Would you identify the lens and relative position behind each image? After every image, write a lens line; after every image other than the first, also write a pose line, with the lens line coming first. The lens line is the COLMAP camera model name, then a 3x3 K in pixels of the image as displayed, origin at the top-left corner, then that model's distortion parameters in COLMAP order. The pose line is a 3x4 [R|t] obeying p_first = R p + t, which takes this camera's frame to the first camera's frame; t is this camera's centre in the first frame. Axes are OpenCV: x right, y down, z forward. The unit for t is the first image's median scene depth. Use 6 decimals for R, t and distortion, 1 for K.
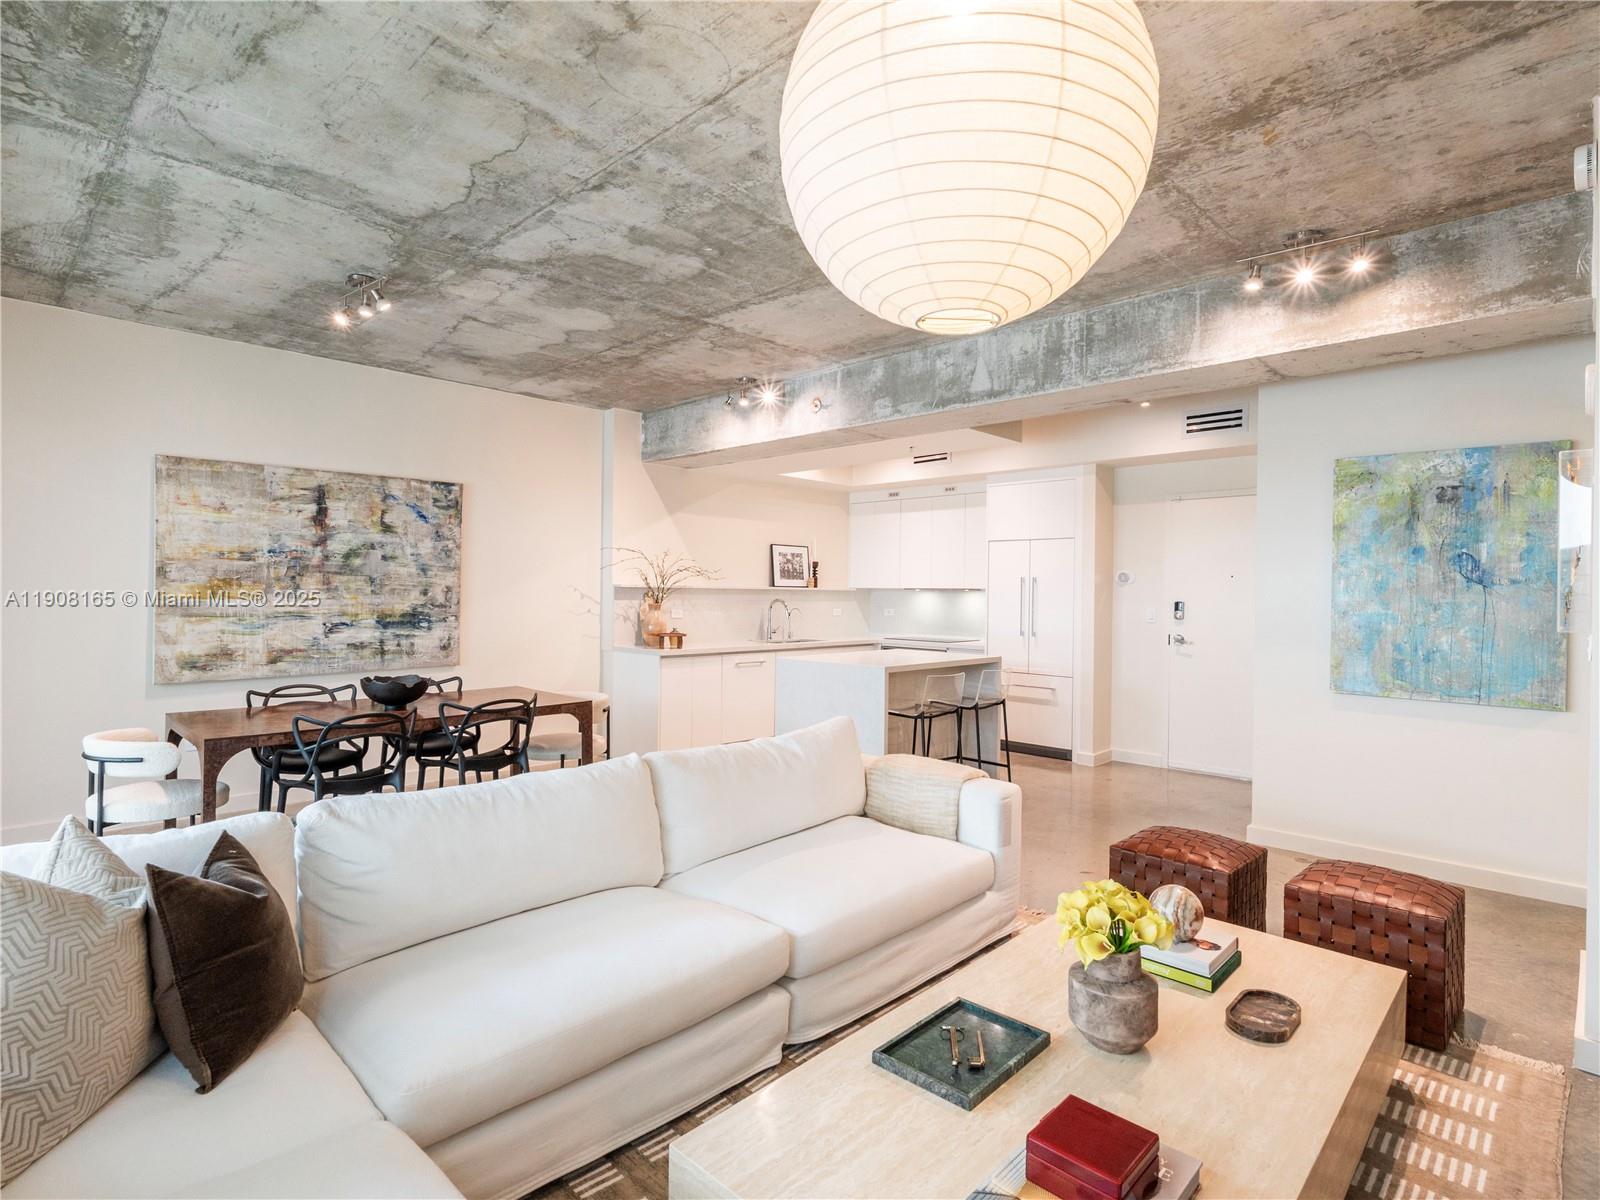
lens RADIAL K [[828.1, 0, 805.1], [0, 828.1, 597.6], [0, 0, 1]] dist [-0.004804, 0.000294]
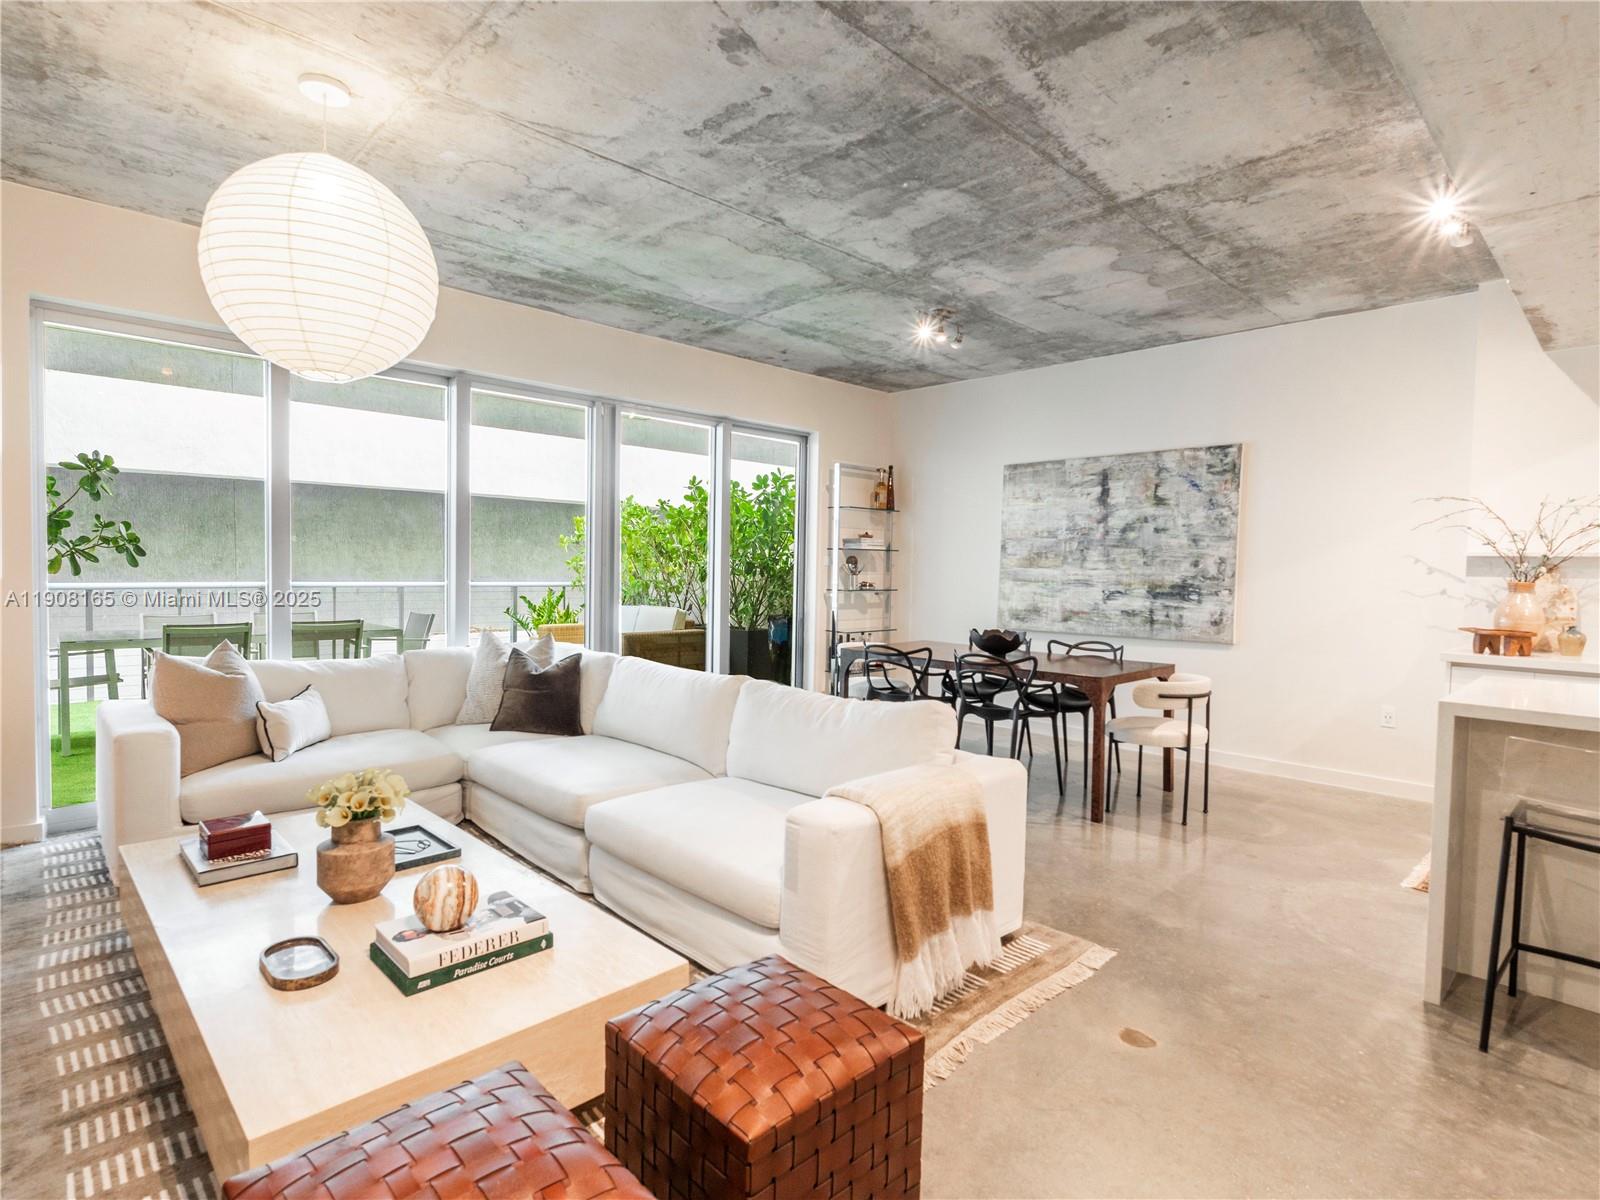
lens RADIAL K [[833.0, 0, 797.1], [0, 833.0, 596.6], [0, 0, 1]] dist [-0.003859, 0.000921]
pose [[-0.041055, 0.026229, -0.998813, 0.580813], [-0.026286, 0.999281, 0.027322, 0.019116], [0.998811, 0.027377, -0.040336, 0.630243]]
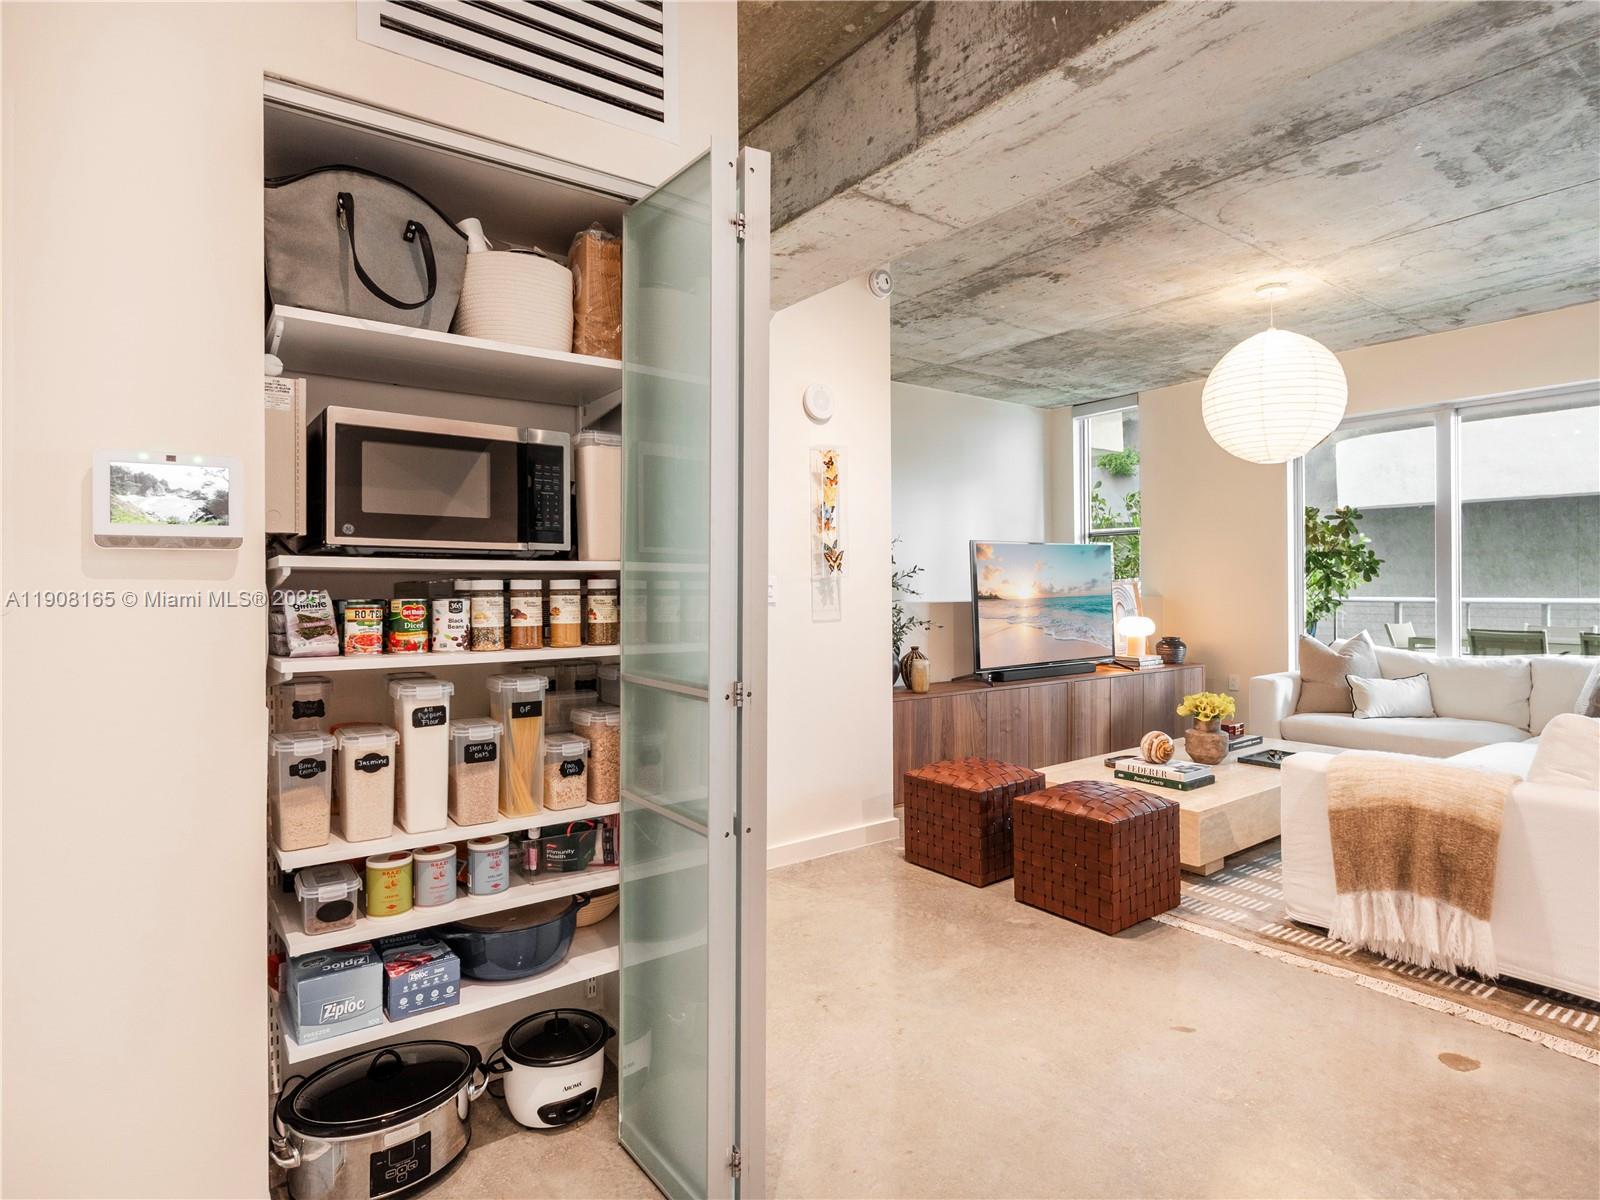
lens RADIAL K [[852.2, 0, 797.9], [0, 852.2, 579.6], [0, 0, 1]] dist [-0.002561, 0.000005]
pose [[-0.985525, -0.004872, 0.169460, 0.393105], [-0.004212, 0.999982, 0.004251, 0.020941], [-0.169478, 0.003476, -0.985528, 1.262697]]
